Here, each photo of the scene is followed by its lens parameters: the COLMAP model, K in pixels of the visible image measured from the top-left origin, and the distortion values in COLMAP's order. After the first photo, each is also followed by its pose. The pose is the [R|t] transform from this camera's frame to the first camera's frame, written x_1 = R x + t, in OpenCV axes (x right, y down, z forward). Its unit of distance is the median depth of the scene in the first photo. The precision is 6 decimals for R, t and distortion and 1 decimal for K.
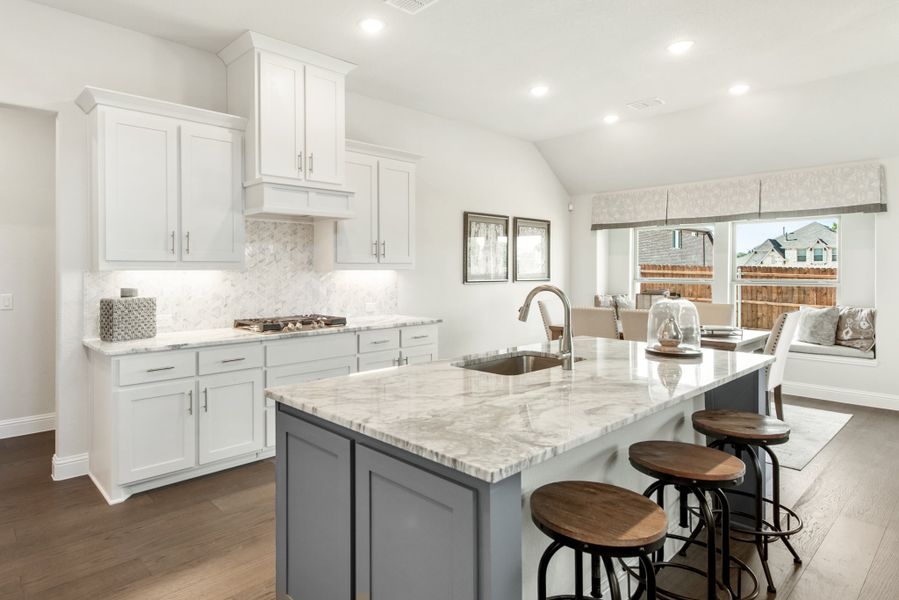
lens RADIAL K [[514.9, 0, 390.3], [0, 514.9, 269.7], [0, 0, 1]] dist [0.015868, -0.005539]
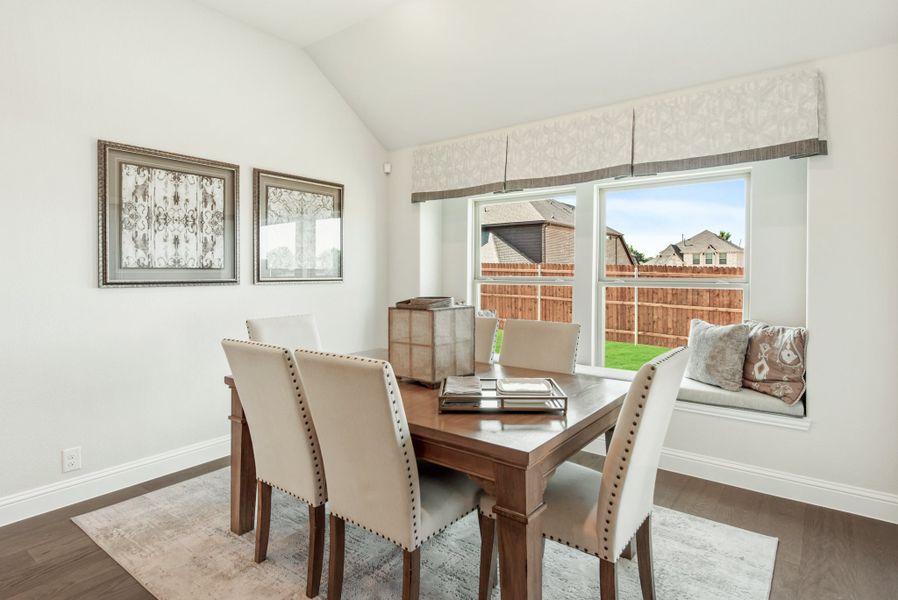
lens RADIAL K [[488.5, 0, 449.8], [0, 488.5, 276.0], [0, 0, 1]] dist [0.012444, -0.000021]
pose [[0.979231, -0.000692, 0.202747, 0.431989], [-0.001029, 0.999964, 0.008384, 0.013896], [-0.202745, -0.008418, 0.979195, 0.539708]]
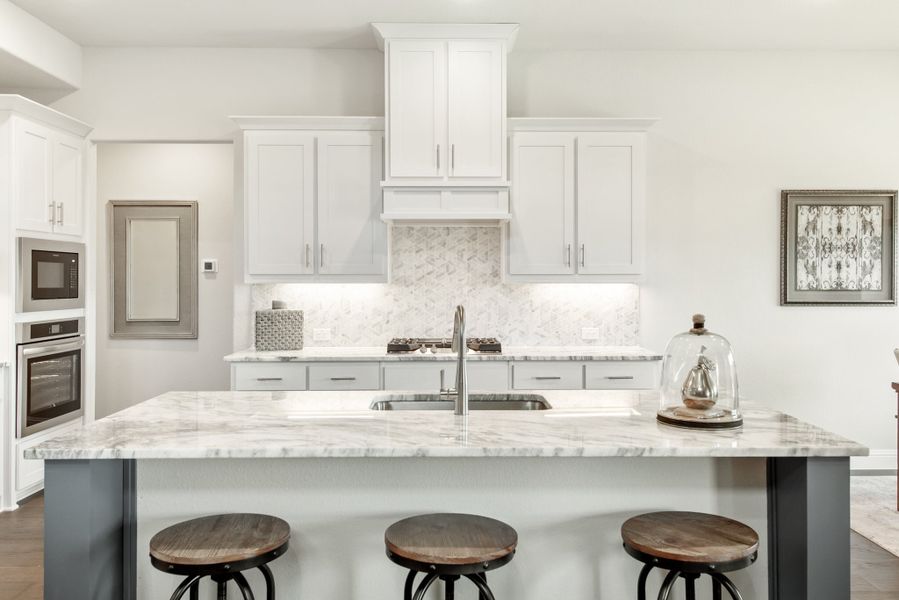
lens RADIAL K [[733.6, 0, 461.0], [0, 733.6, 281.4], [0, 0, 1]] dist [0.034523, -0.027606]
pose [[0.767692, 0.002745, -0.640813, 0.481183], [-0.001250, 0.999995, 0.002787, -0.004916], [0.640817, -0.001339, 0.767692, 0.067842]]
